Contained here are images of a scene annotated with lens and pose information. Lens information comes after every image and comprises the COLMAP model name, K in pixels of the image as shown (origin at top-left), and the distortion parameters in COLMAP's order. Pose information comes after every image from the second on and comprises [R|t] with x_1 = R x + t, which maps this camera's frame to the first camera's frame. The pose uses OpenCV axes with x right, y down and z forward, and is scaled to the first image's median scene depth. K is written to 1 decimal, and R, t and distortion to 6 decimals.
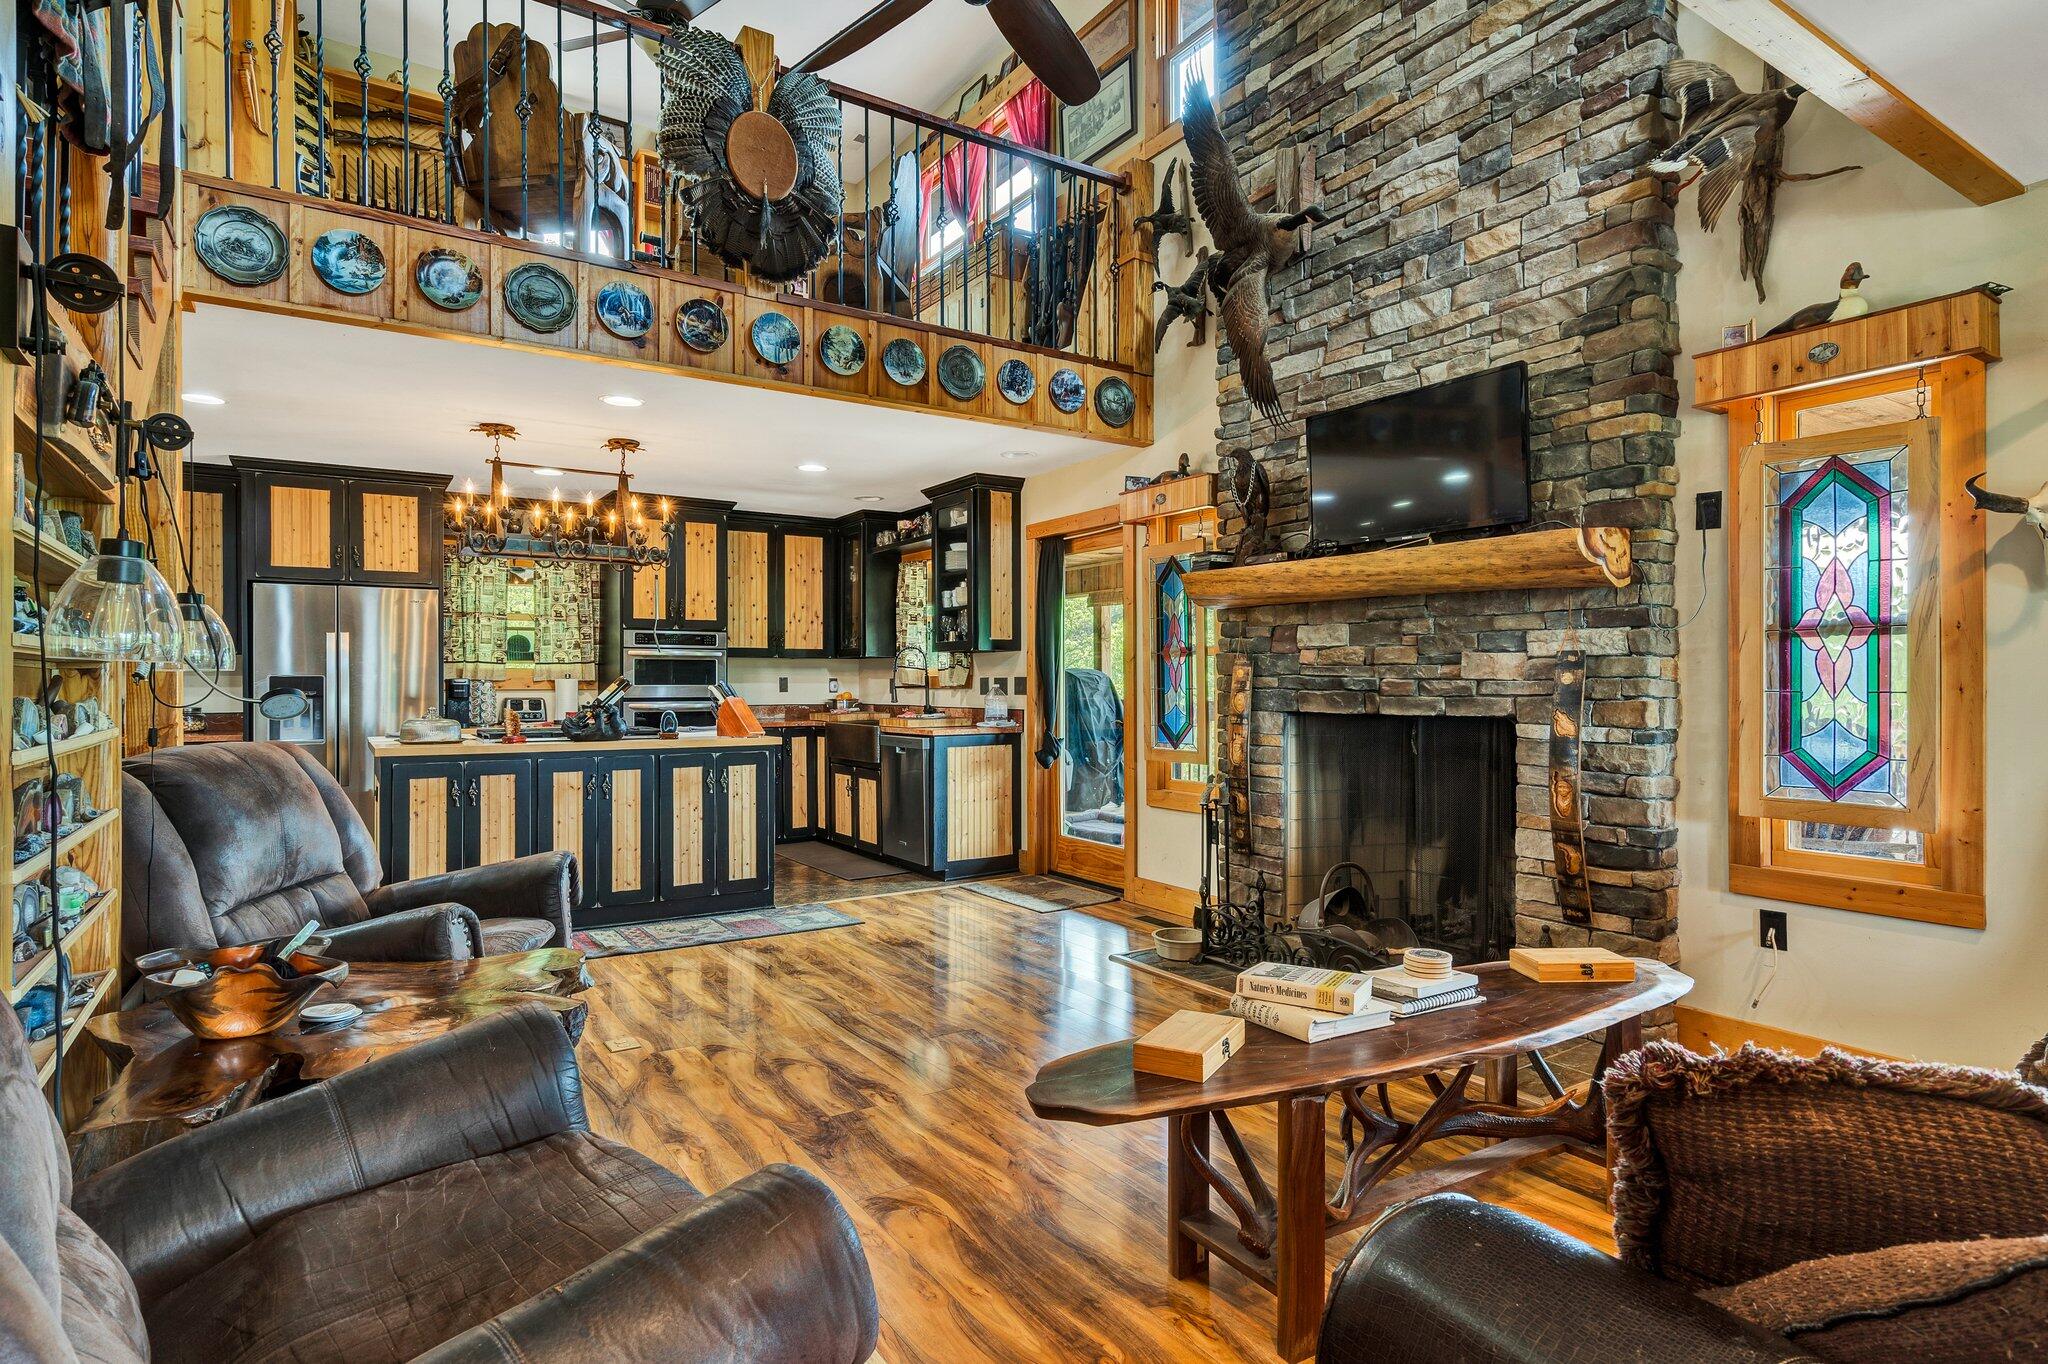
lens RADIAL K [[1066.0, 0, 1027.8], [0, 1066.0, 685.9], [0, 0, 1]] dist [0.000740, 0.000634]
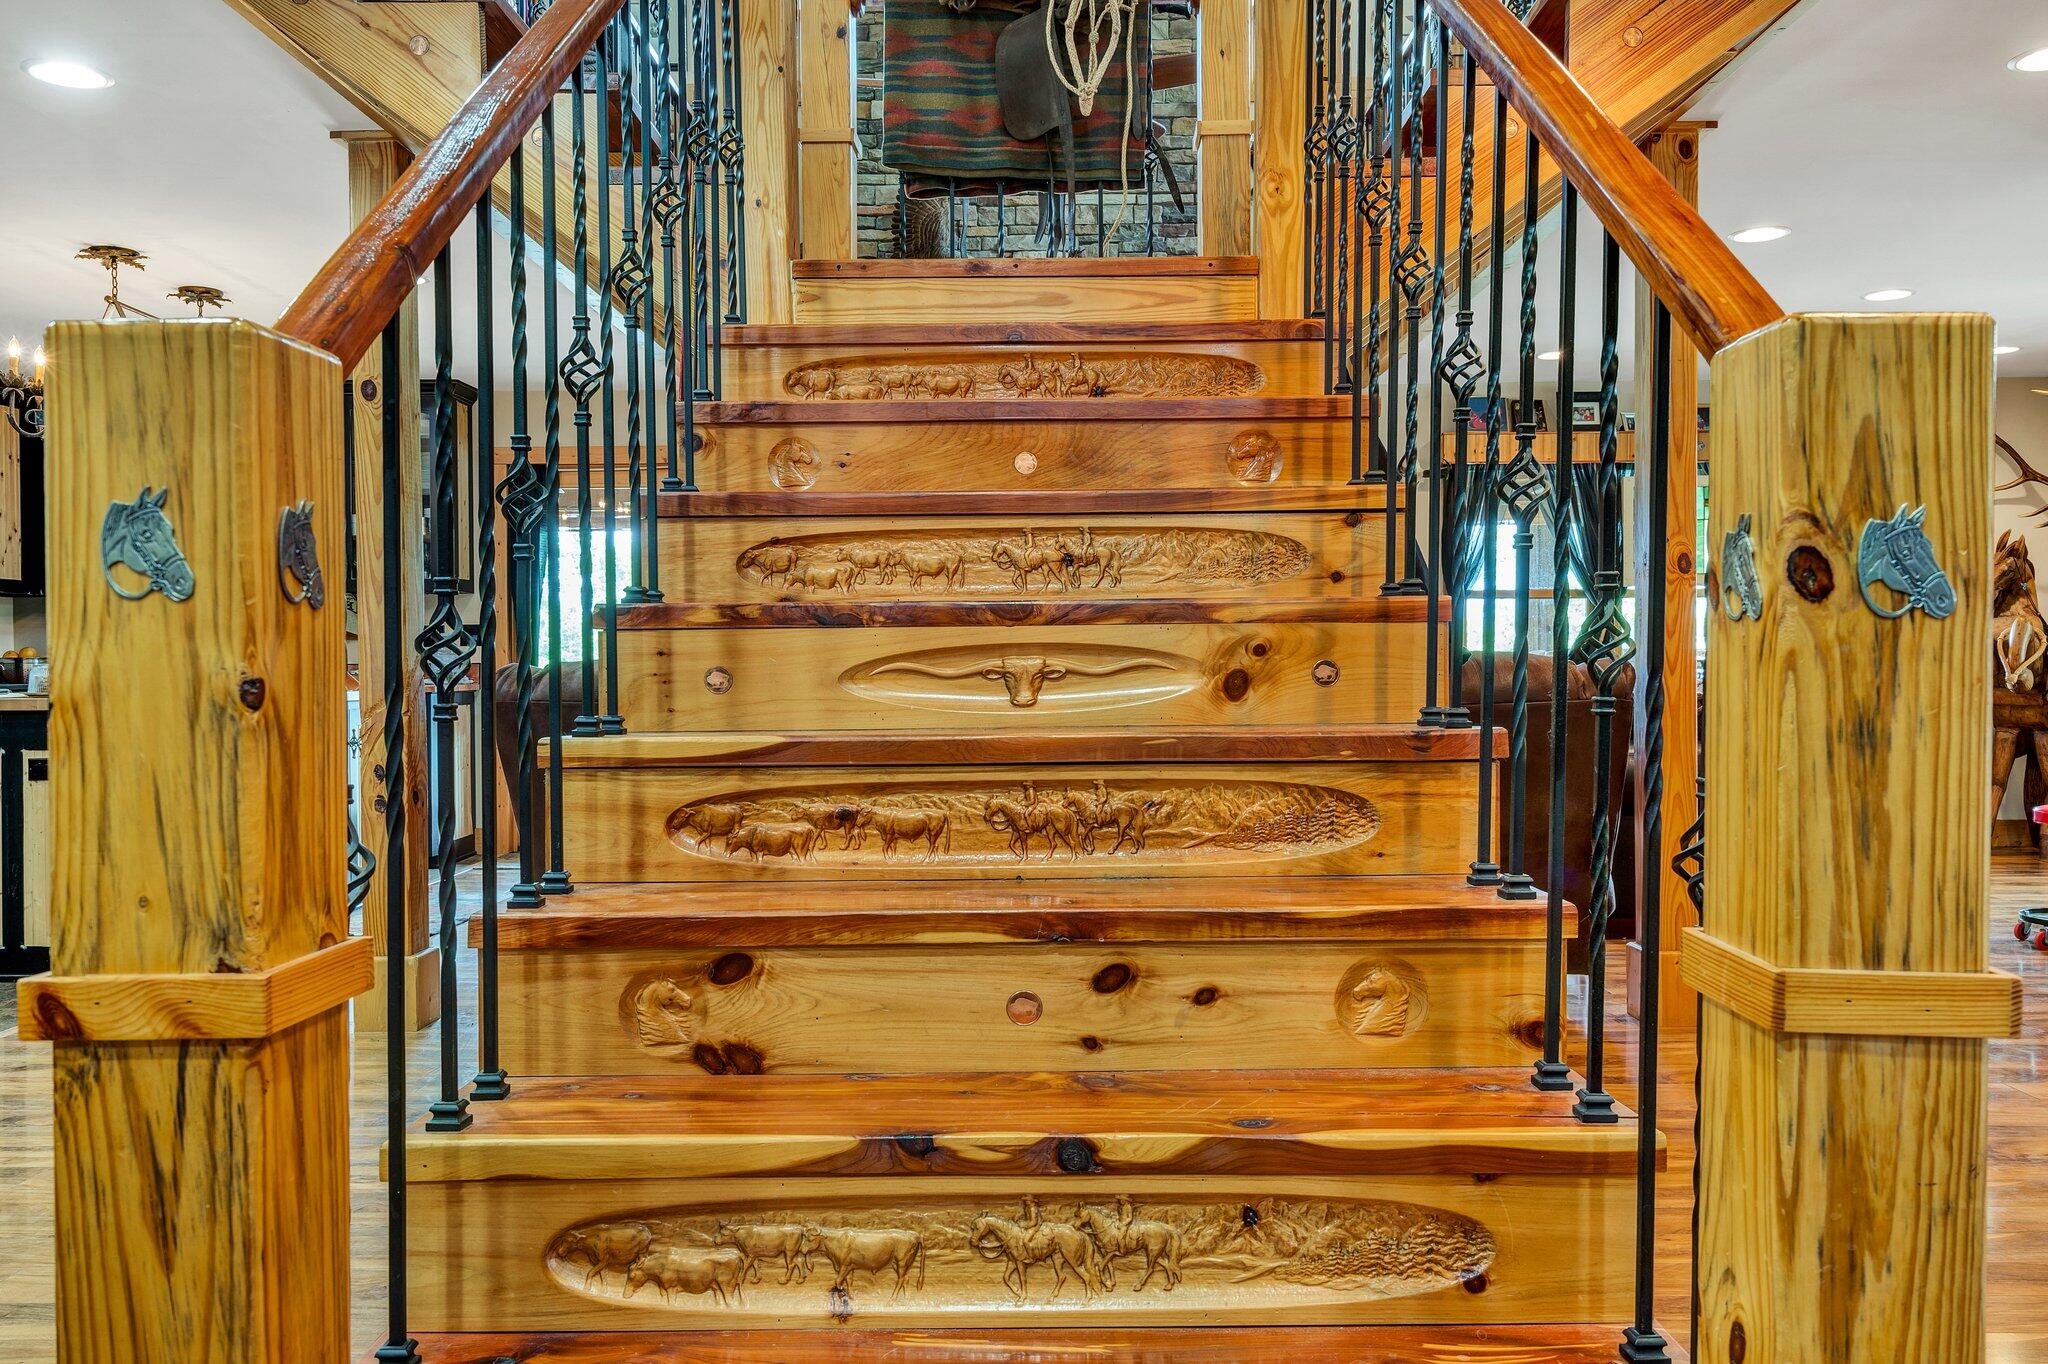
lens RADIAL K [[1619.5, 0, 1032.2], [0, 1619.5, 665.2], [0, 0, 1]] dist [0.004252, -0.011830]
pose [[0.546867, -0.004995, 0.837205, -1.469990], [0.009452, 0.999955, -0.000208, 0.050978], [-0.837166, 0.008027, 0.546889, -0.126962]]
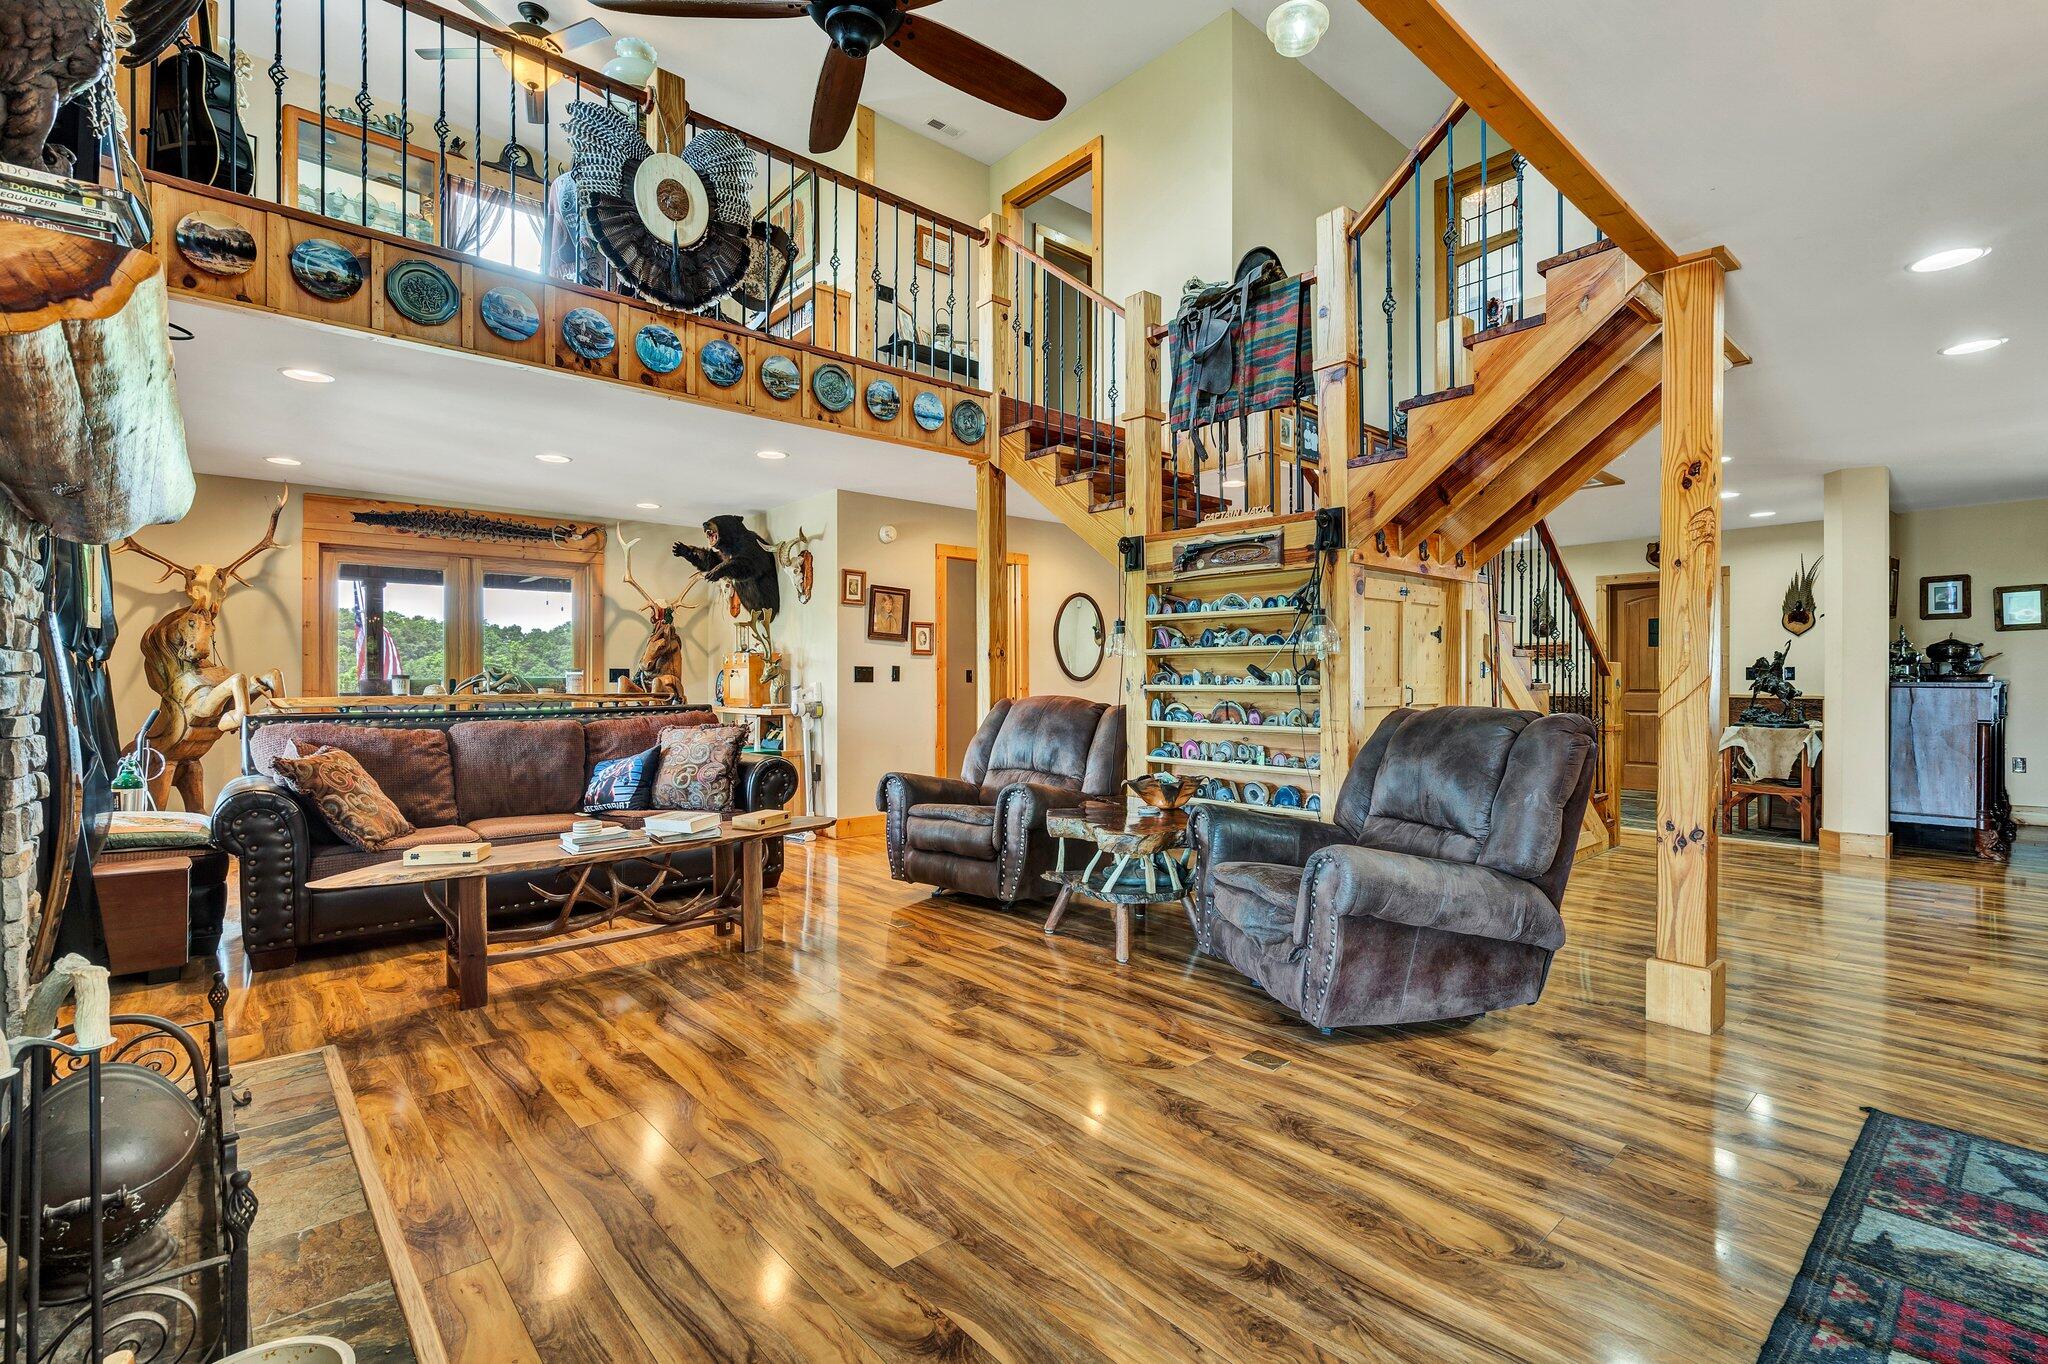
lens RADIAL K [[921.6, 0, 1023.3], [0, 921.6, 686.5], [0, 0, 1]] dist [-0.005339, 0.002117]
pose [[-0.990044, 0.004639, -0.140679, -0.067096], [0.002899, 0.999917, 0.012571, 0.010719], [0.140726, 0.012038, -0.989975, 1.598666]]
